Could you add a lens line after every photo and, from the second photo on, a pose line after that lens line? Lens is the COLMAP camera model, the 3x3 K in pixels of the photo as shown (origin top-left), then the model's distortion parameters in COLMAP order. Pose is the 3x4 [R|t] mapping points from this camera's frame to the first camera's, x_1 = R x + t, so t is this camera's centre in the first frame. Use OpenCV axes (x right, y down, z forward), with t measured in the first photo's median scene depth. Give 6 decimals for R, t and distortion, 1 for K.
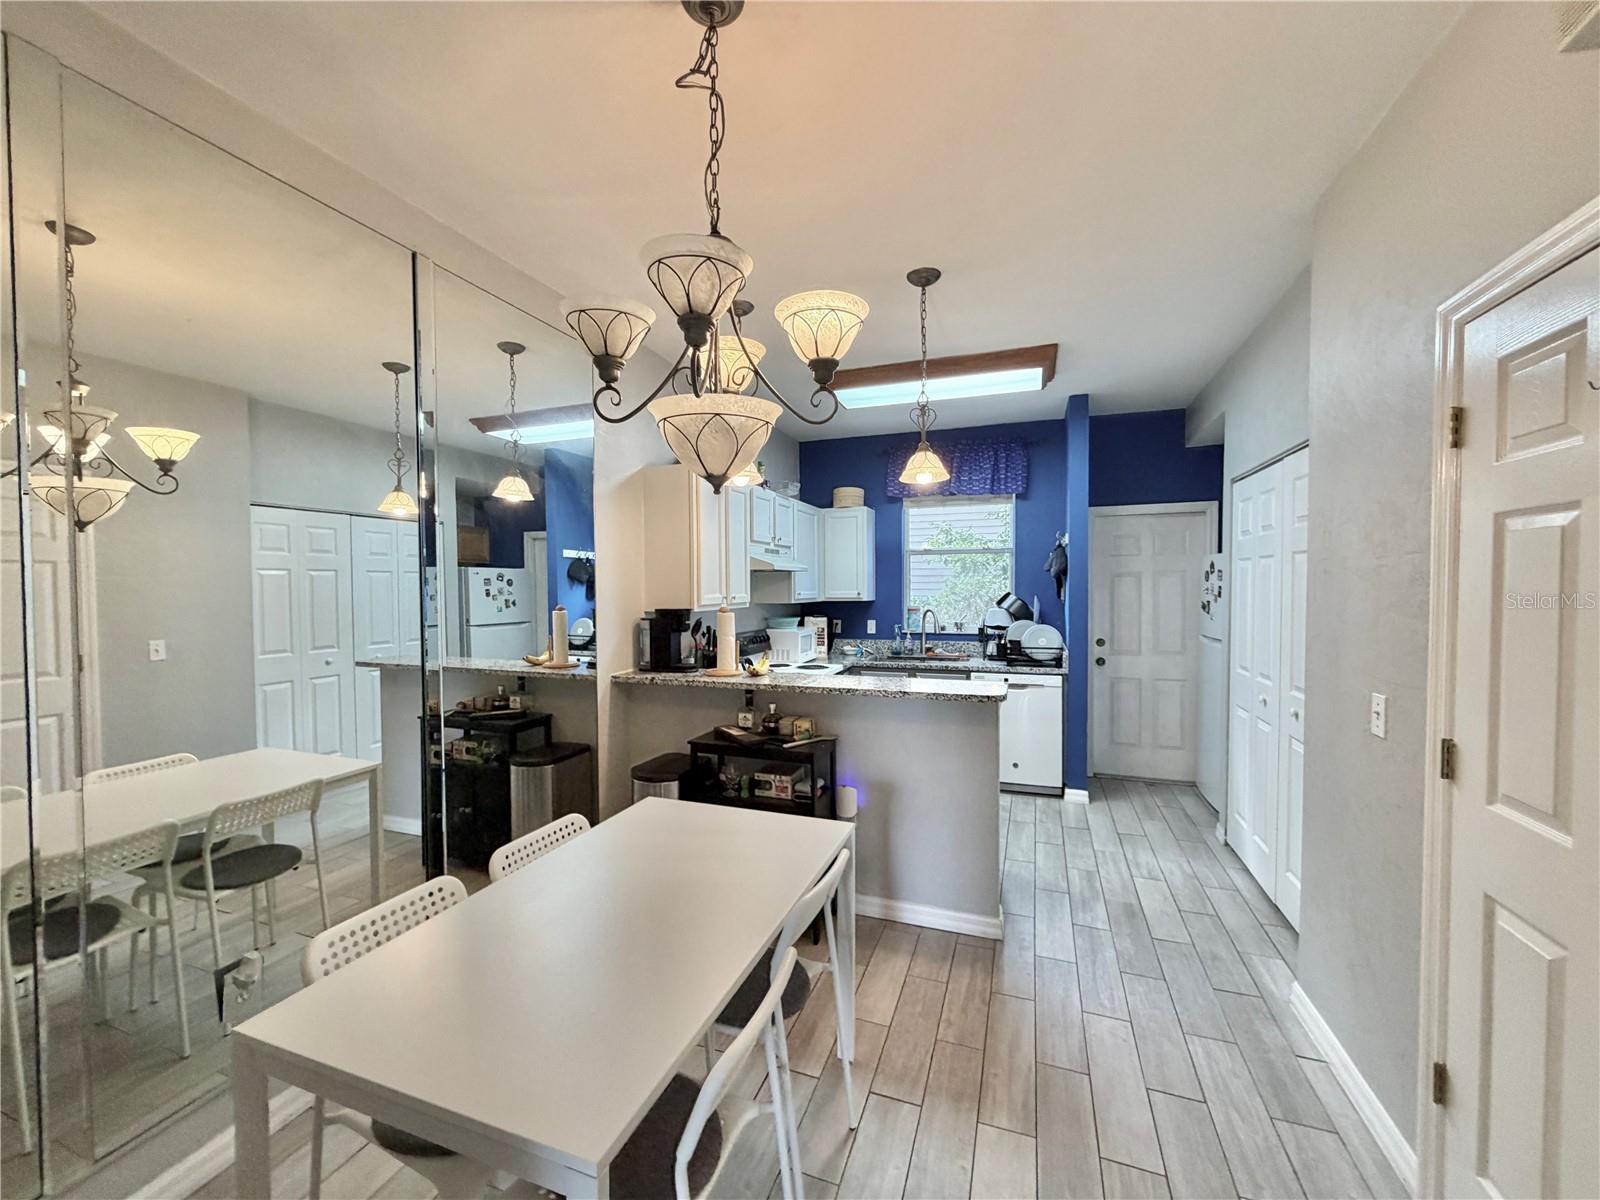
lens RADIAL K [[637.7, 0, 794.3], [0, 637.7, 599.4], [0, 0, 1]] dist [-0.001726, 0.000749]
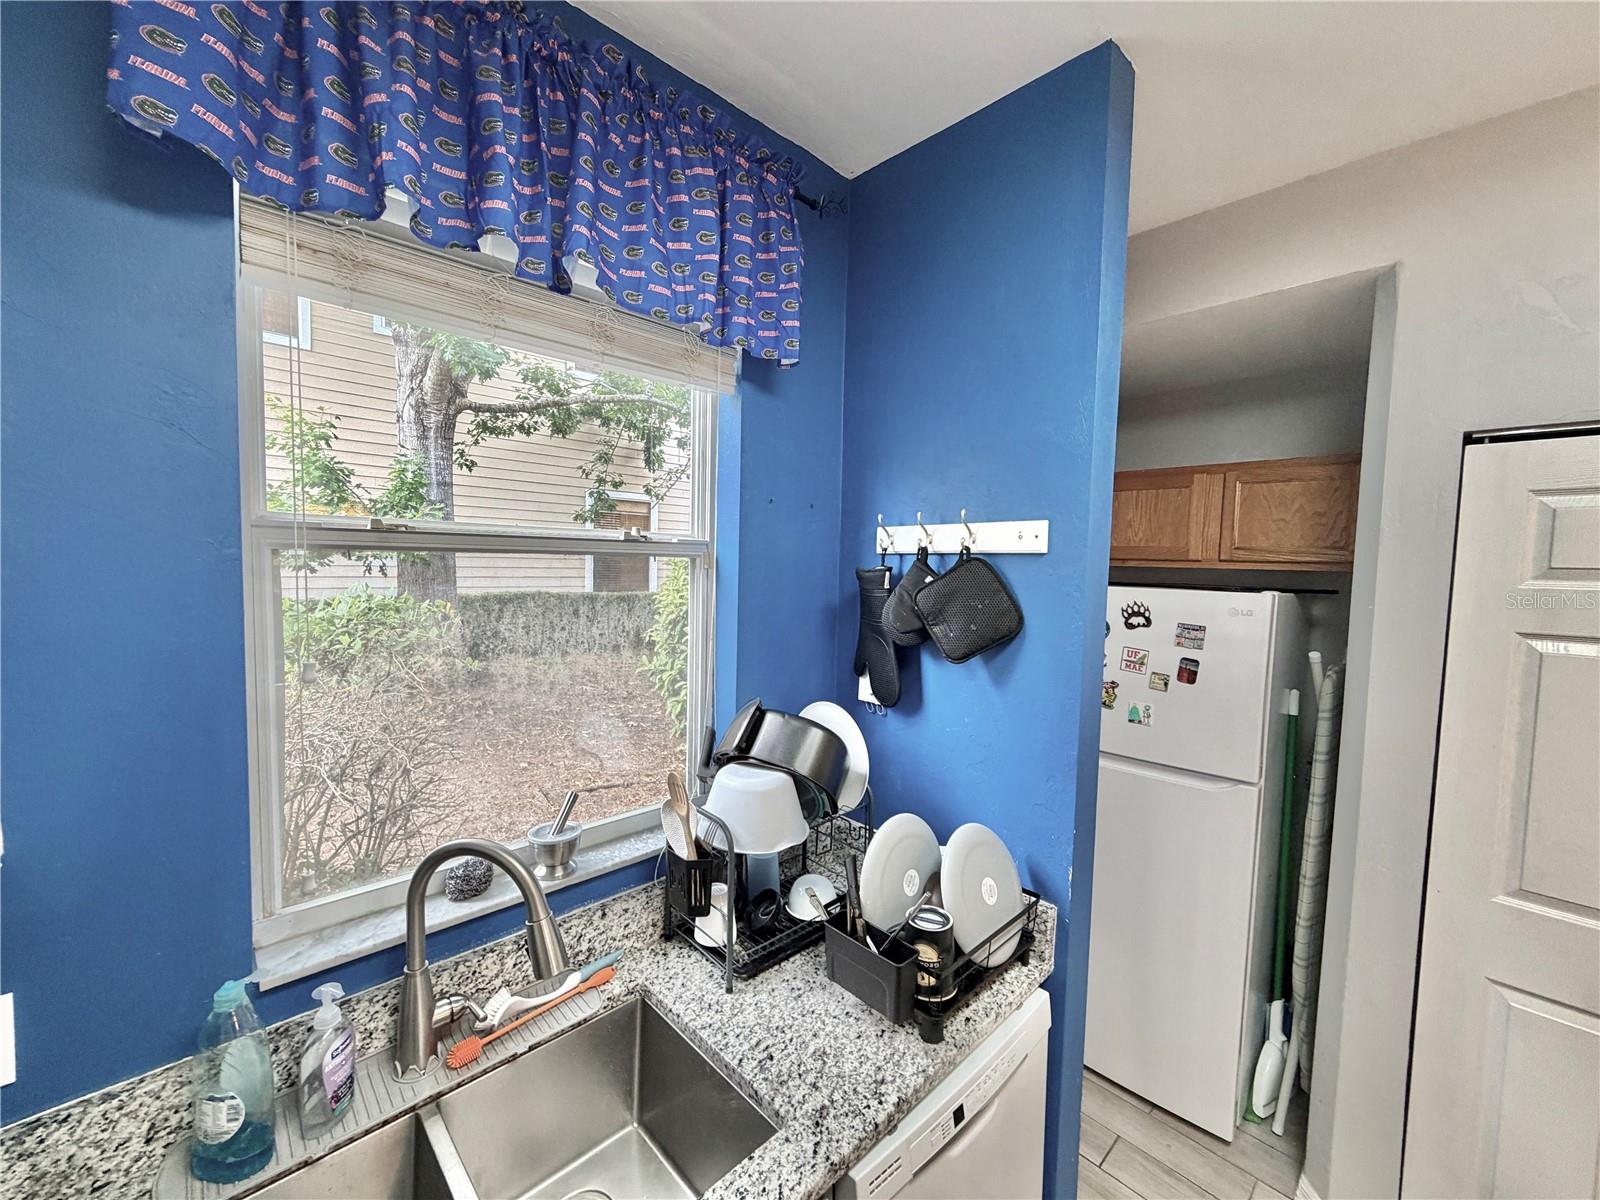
lens RADIAL K [[637.7, 0, 794.3], [0, 637.7, 599.4], [0, 0, 1]] dist [-0.001726, 0.000749]
pose [[0.442004, -0.038804, 0.896173, 0.088687], [-0.005258, 0.998935, 0.045847, -0.070676], [-0.896998, -0.024976, 0.441329, 0.867643]]
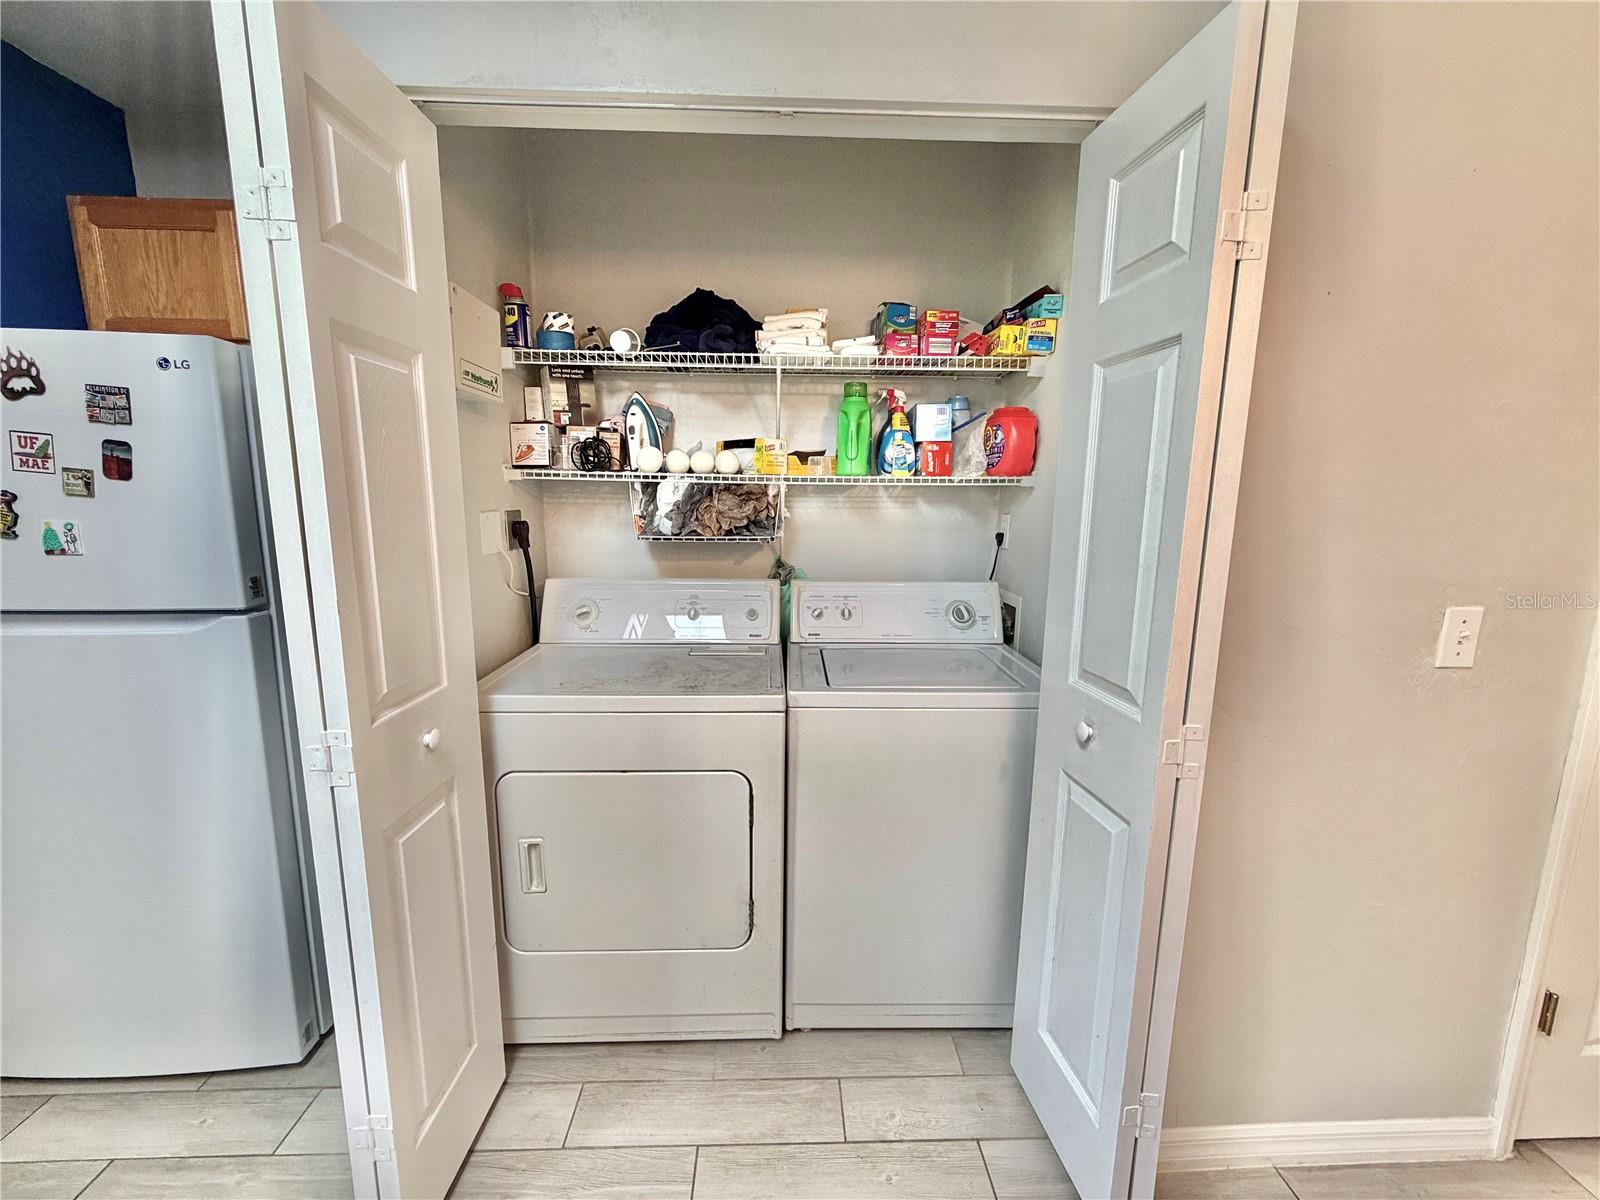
lens RADIAL K [[637.7, 0, 794.3], [0, 637.7, 599.4], [0, 0, 1]] dist [-0.001726, 0.000749]
pose [[-0.378717, -0.150974, 0.913116, 0.202181], [0.014960, 0.985478, 0.169143, 0.006180], [-0.925392, 0.077717, -0.370959, 0.669477]]
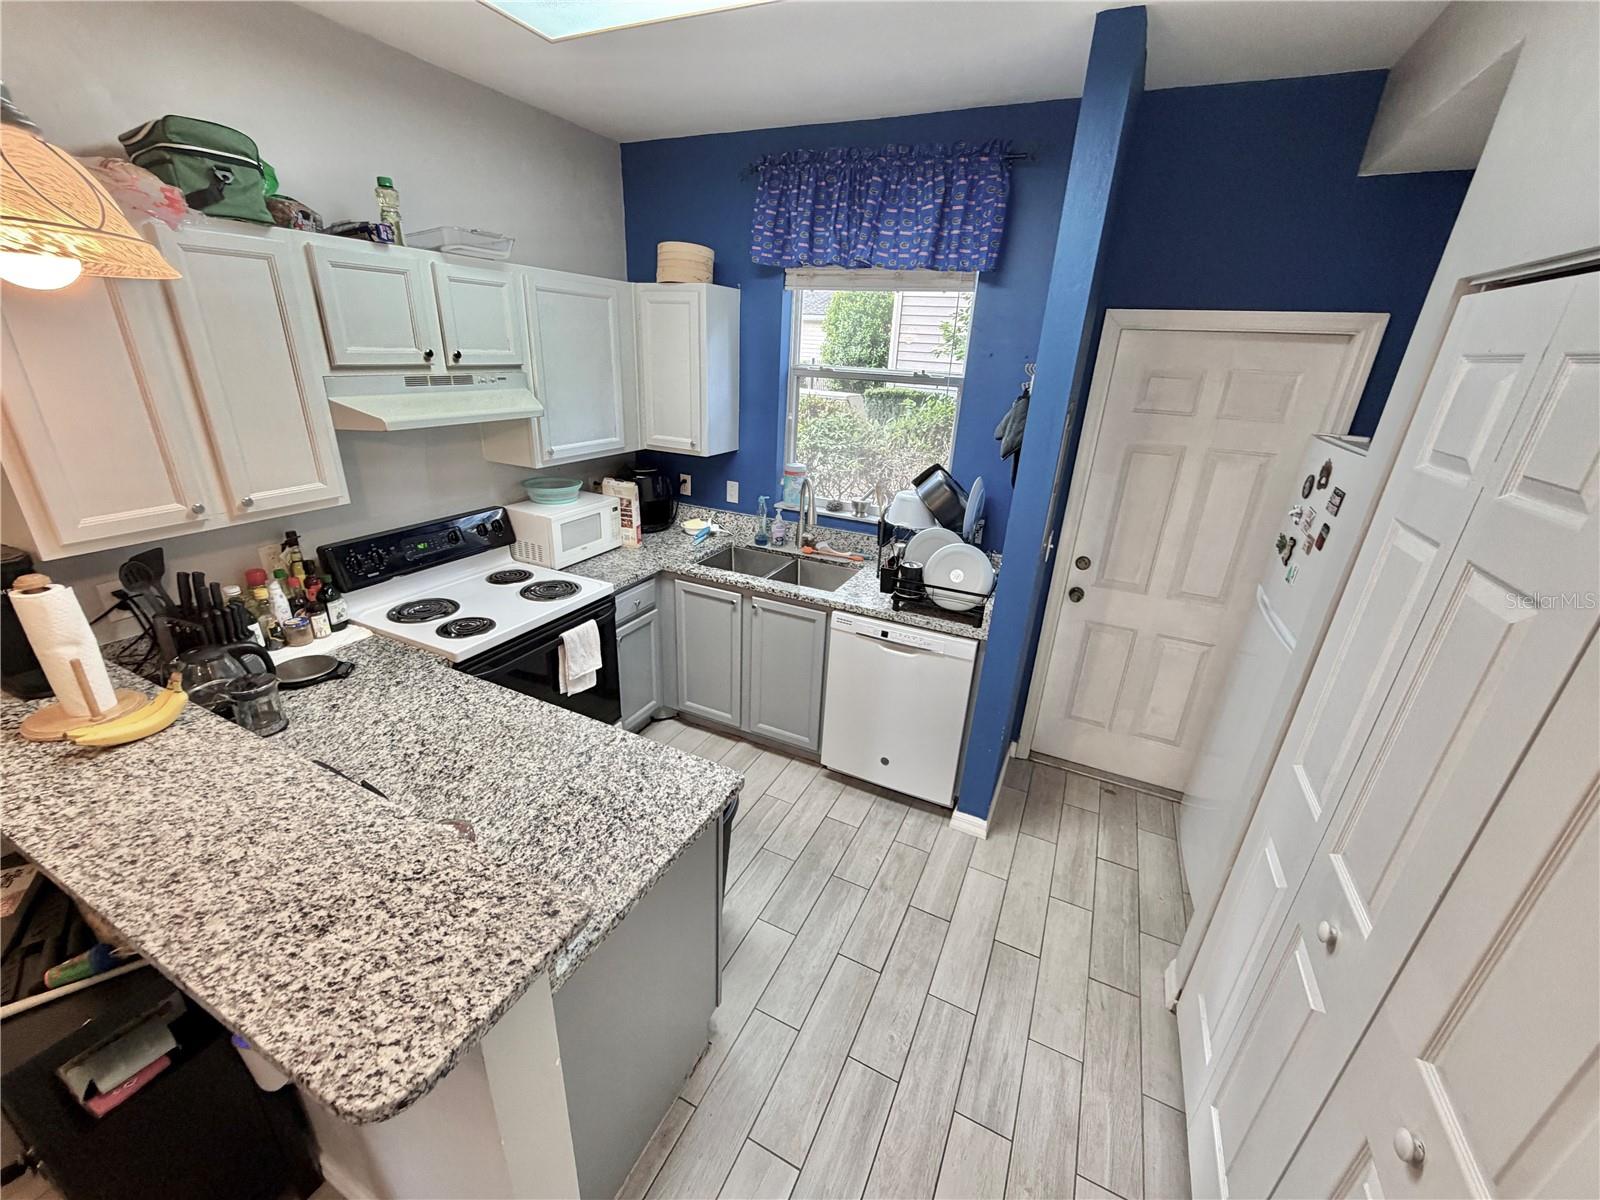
lens RADIAL K [[637.7, 0, 794.3], [0, 637.7, 599.4], [0, 0, 1]] dist [-0.001726, 0.000749]
pose [[0.993884, 0.083423, -0.072355, 0.263817], [-0.052889, 0.934781, 0.351266, -0.092712], [0.096940, -0.345290, 0.933476, 0.420780]]
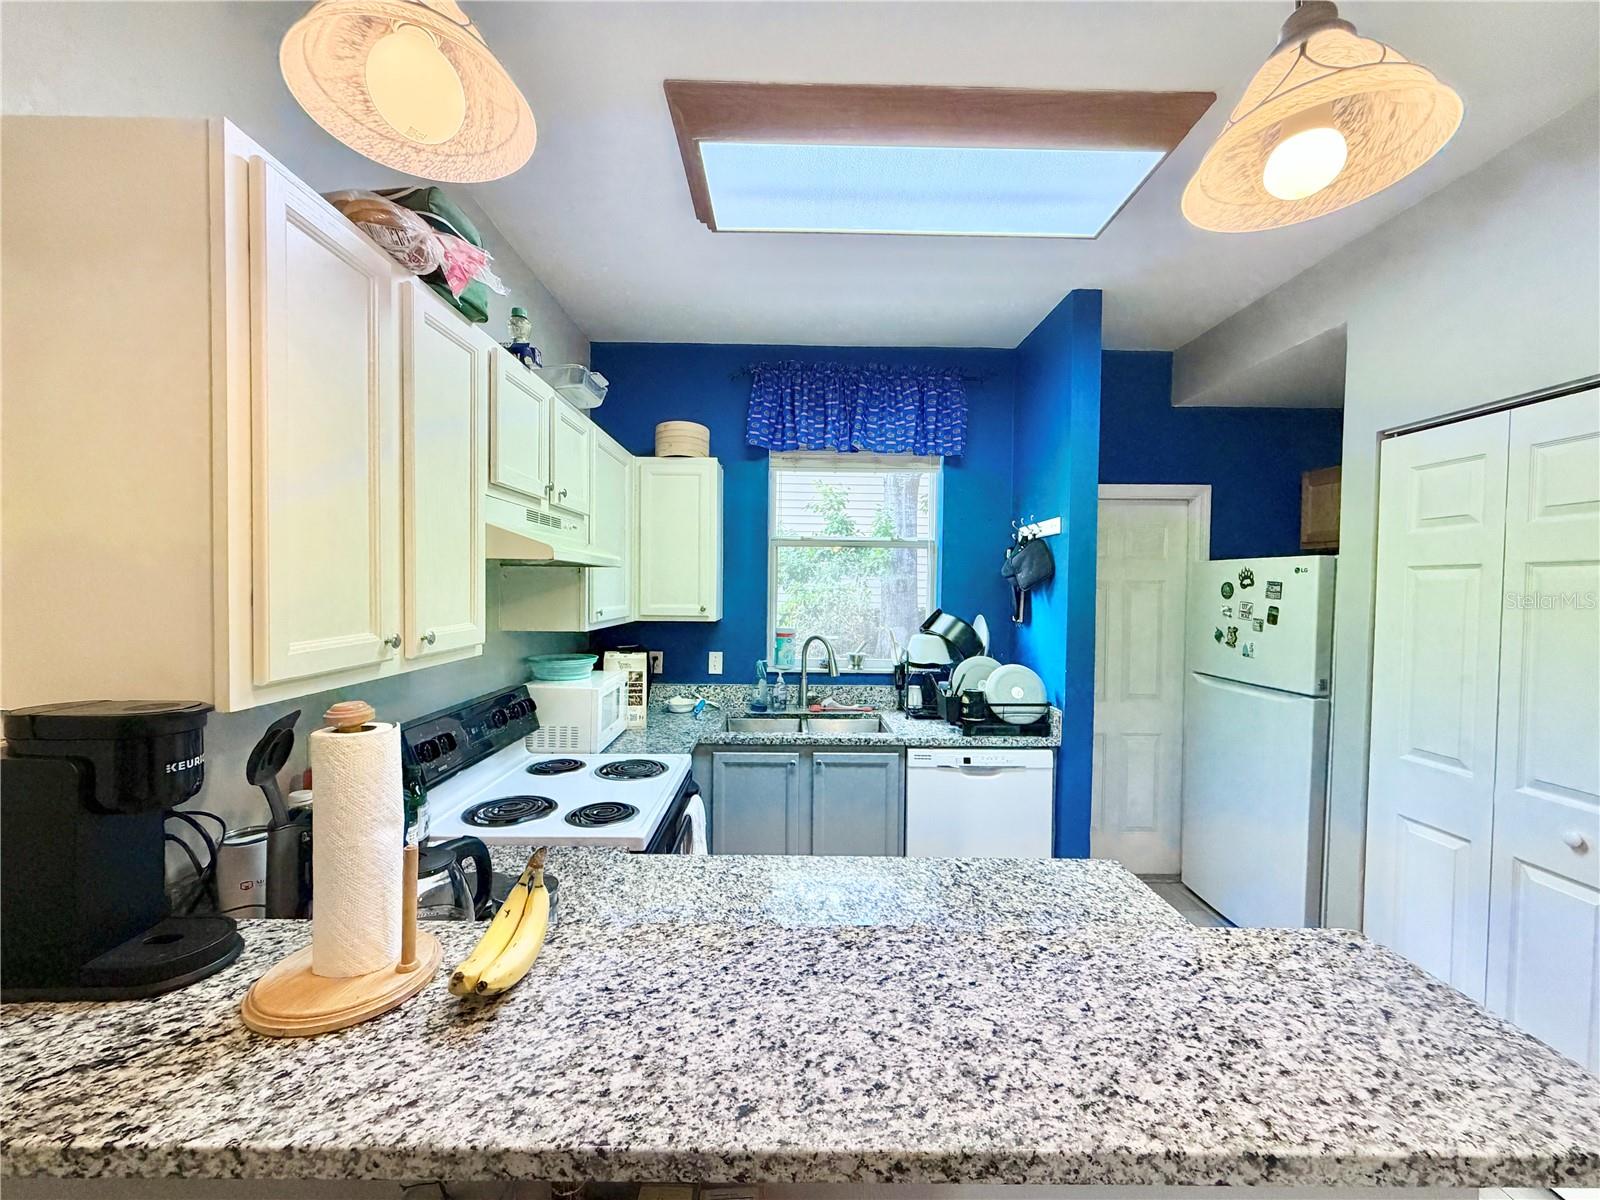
lens RADIAL K [[637.7, 0, 794.3], [0, 637.7, 599.4], [0, 0, 1]] dist [-0.001726, 0.000749]
pose [[0.936063, 0.009862, 0.351695, -0.024122], [-0.009734, 0.999950, -0.002132, -0.018306], [-0.351698, -0.001427, 0.936112, 0.457937]]
